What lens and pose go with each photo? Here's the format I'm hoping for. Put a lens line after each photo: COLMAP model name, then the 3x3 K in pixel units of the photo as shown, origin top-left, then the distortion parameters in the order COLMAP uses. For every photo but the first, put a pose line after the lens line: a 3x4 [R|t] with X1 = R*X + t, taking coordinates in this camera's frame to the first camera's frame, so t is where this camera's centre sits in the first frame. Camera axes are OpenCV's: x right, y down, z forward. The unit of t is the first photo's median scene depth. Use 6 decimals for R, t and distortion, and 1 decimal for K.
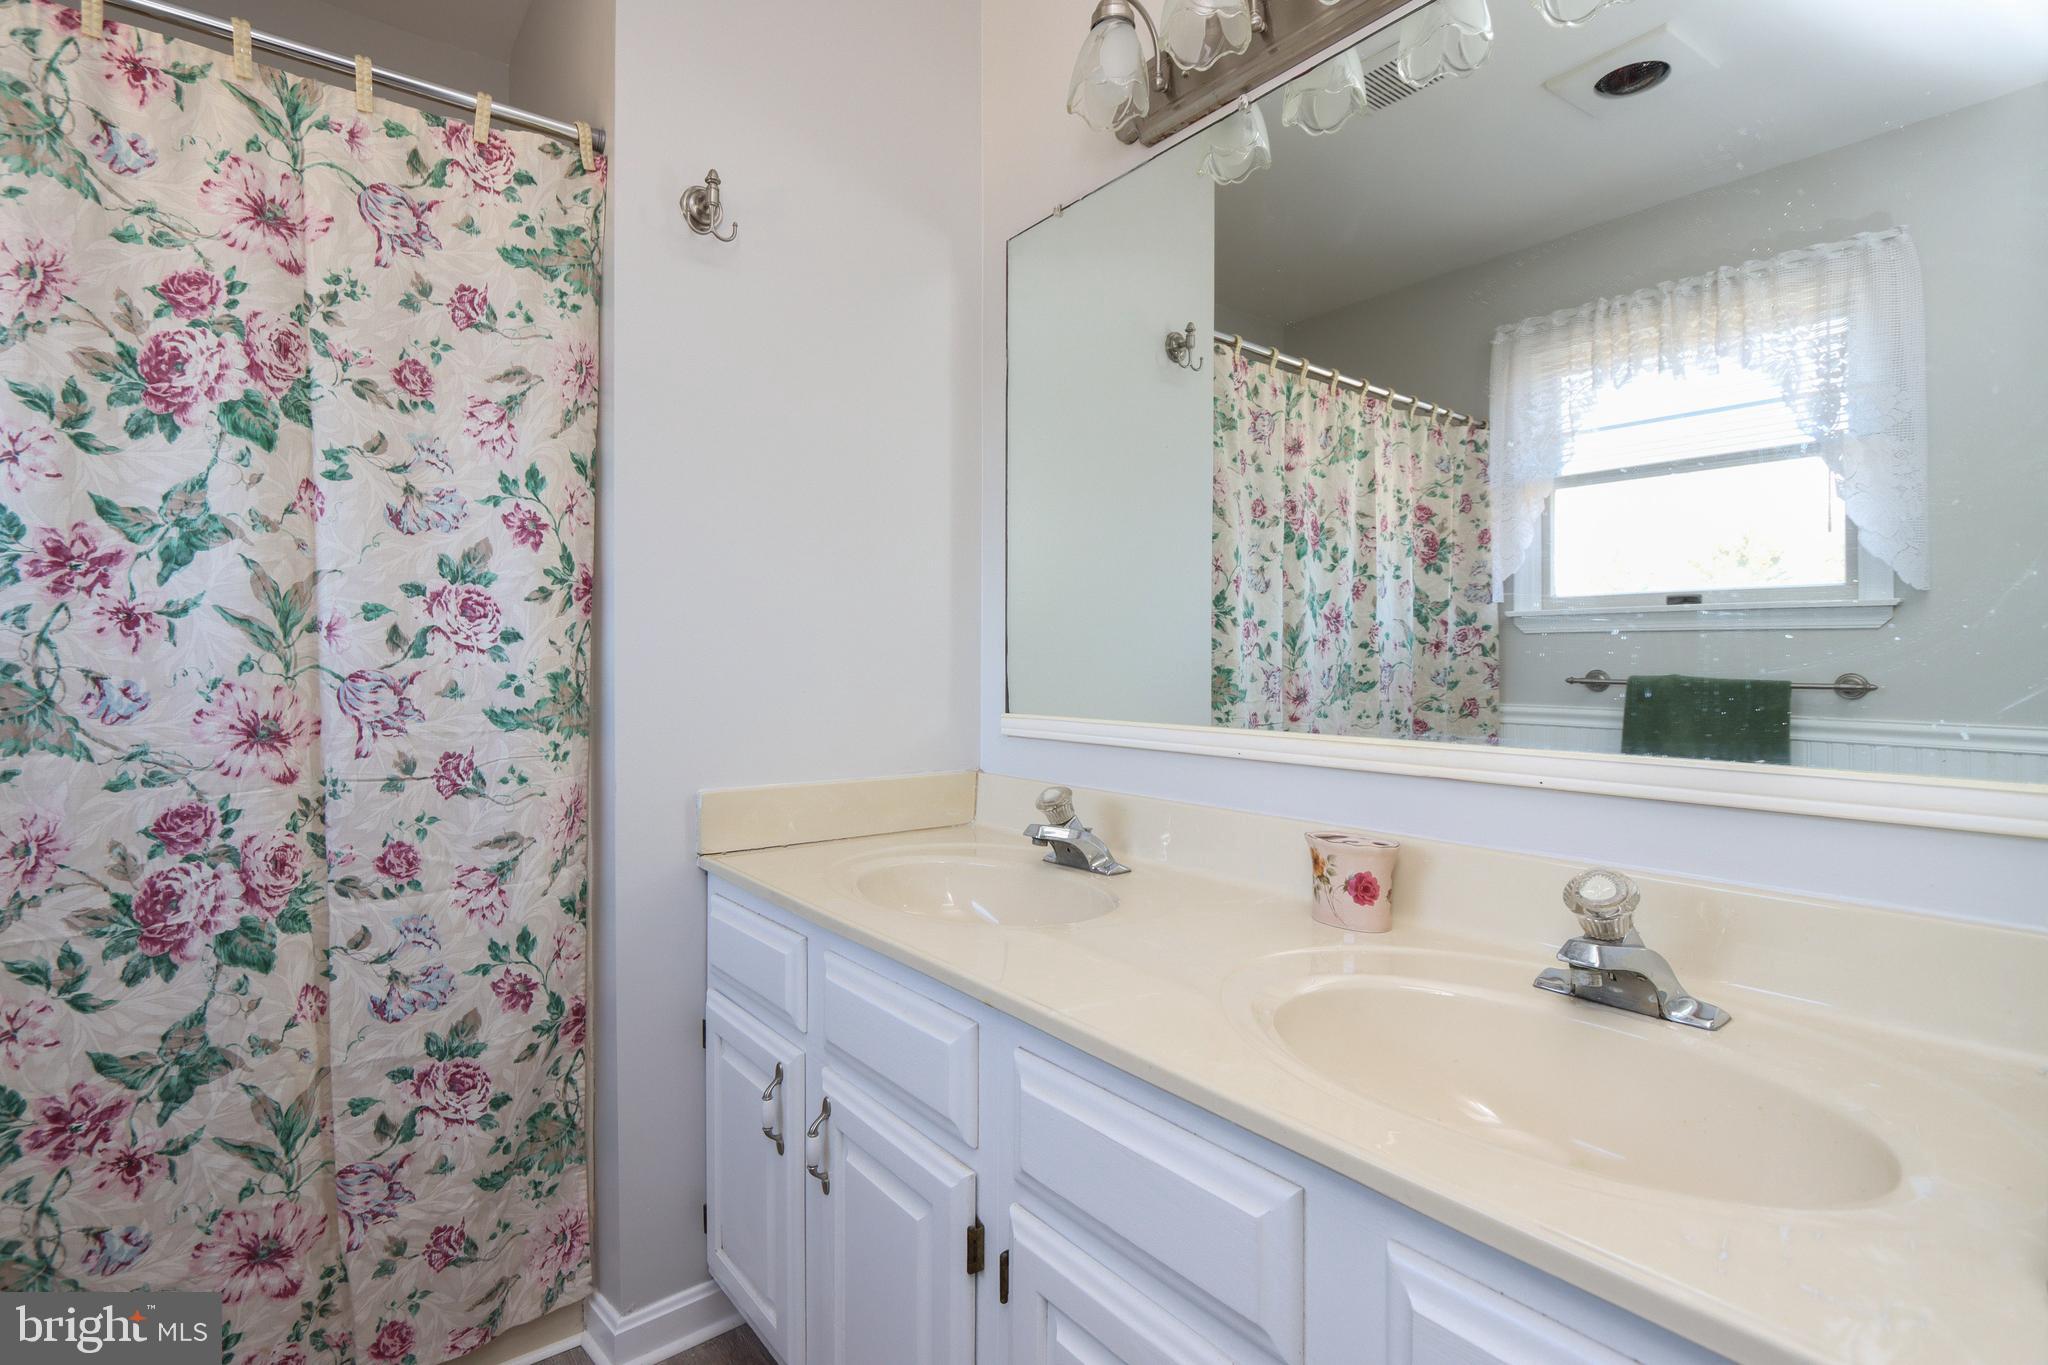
lens RADIAL K [[953.1, 0, 1025.3], [0, 953.1, 673.8], [0, 0, 1]] dist [-0.014598, 0.002524]
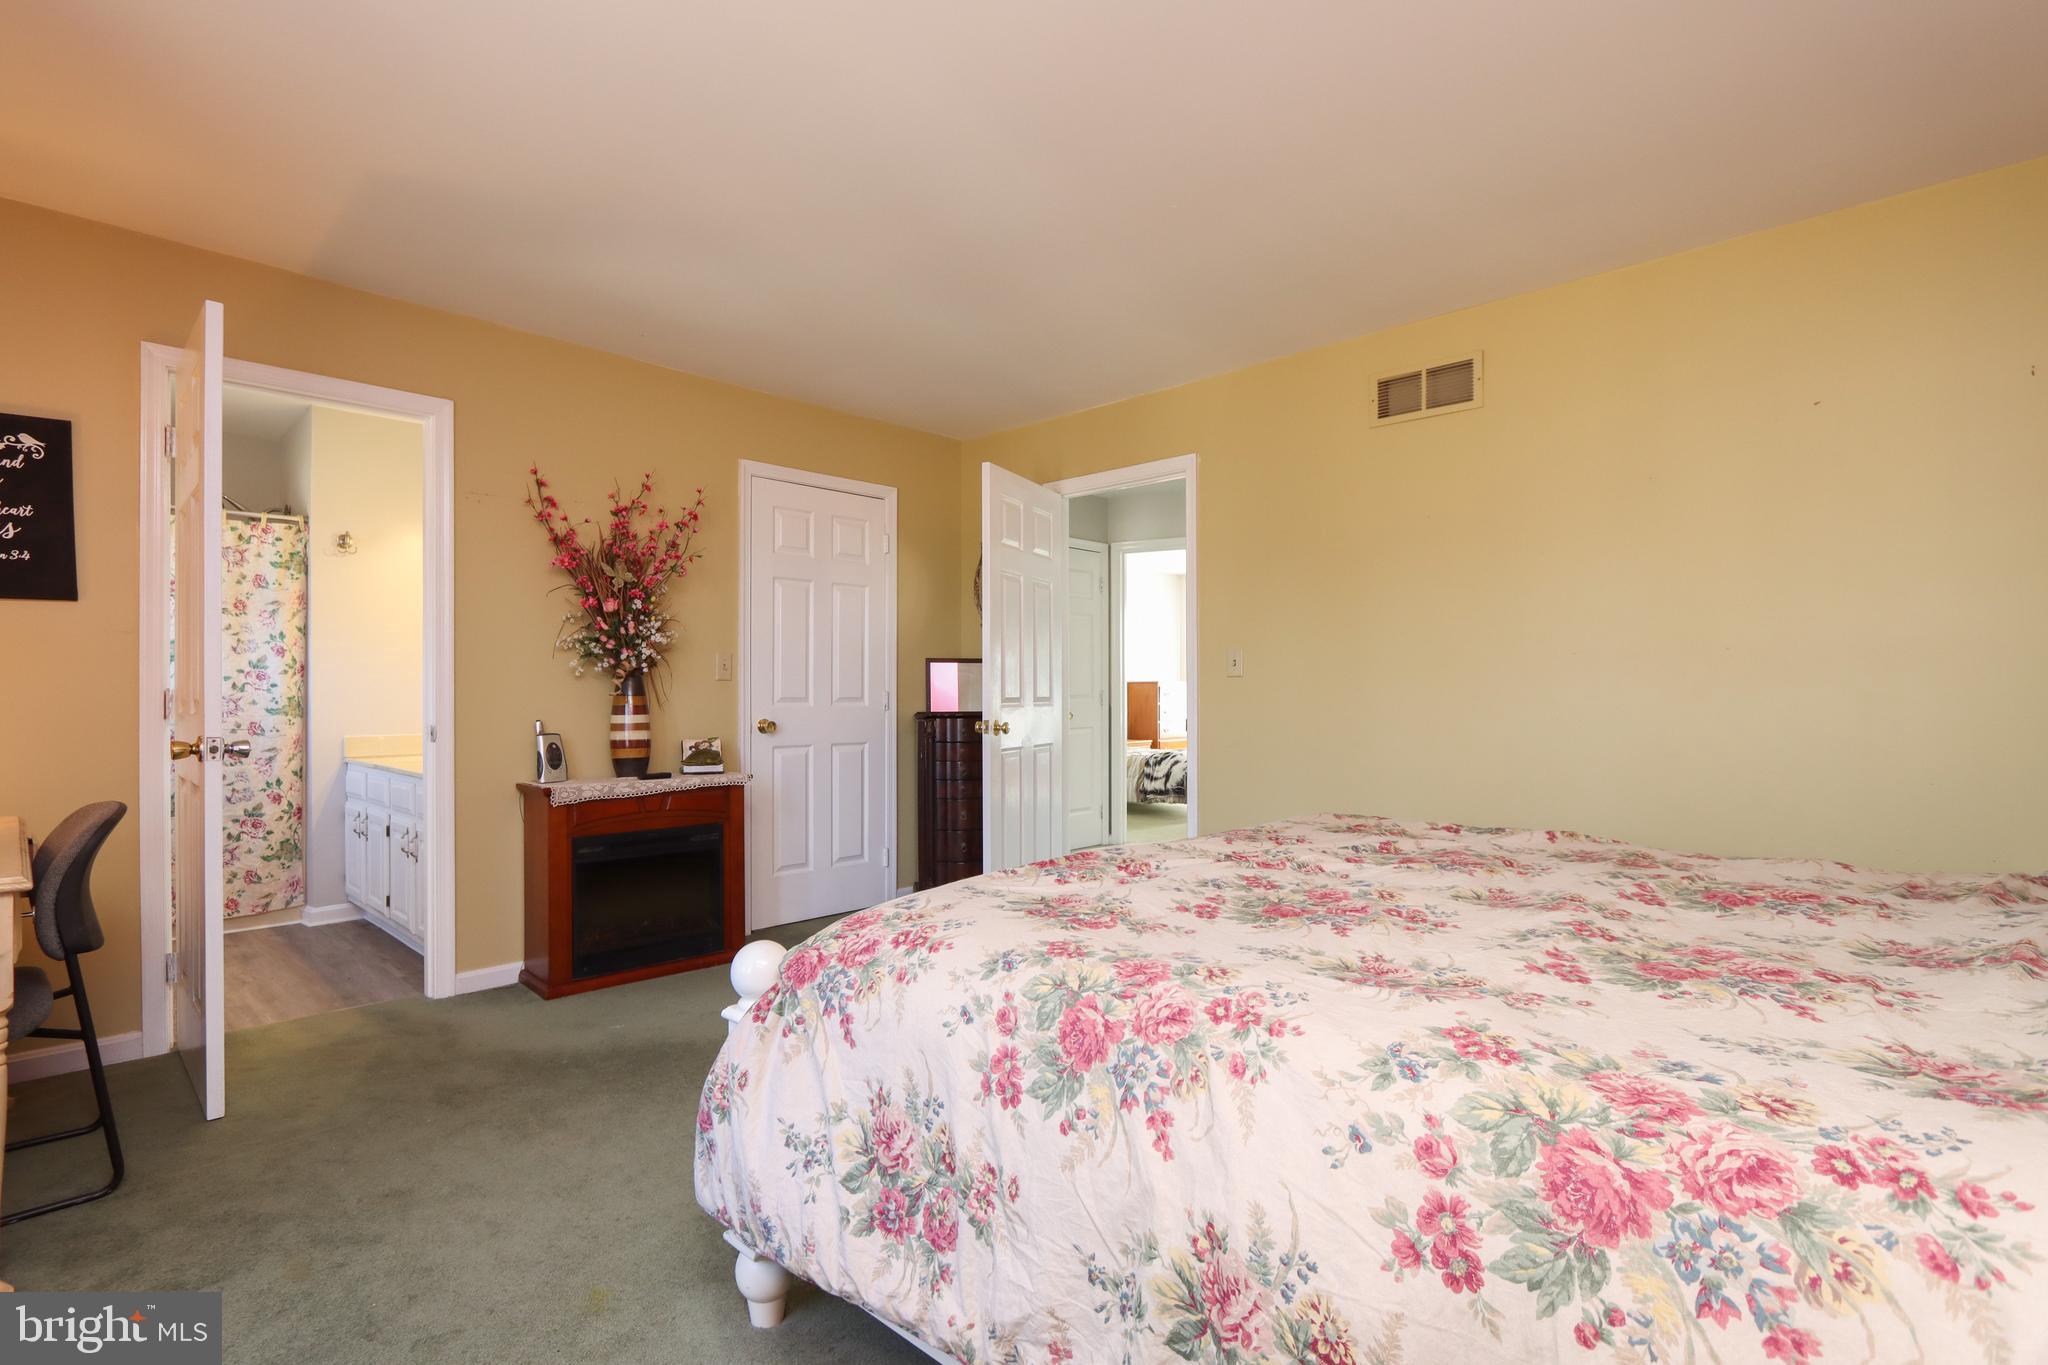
lens RADIAL K [[953.1, 0, 1023.6], [0, 953.1, 688.3], [0, 0, 1]] dist [-0.014598, 0.002524]
pose [[0.989668, -0.003326, 0.143340, 1.475063], [0.004342, 0.999968, -0.006780, 0.002560], [-0.143313, 0.007332, 0.989650, -2.469030]]
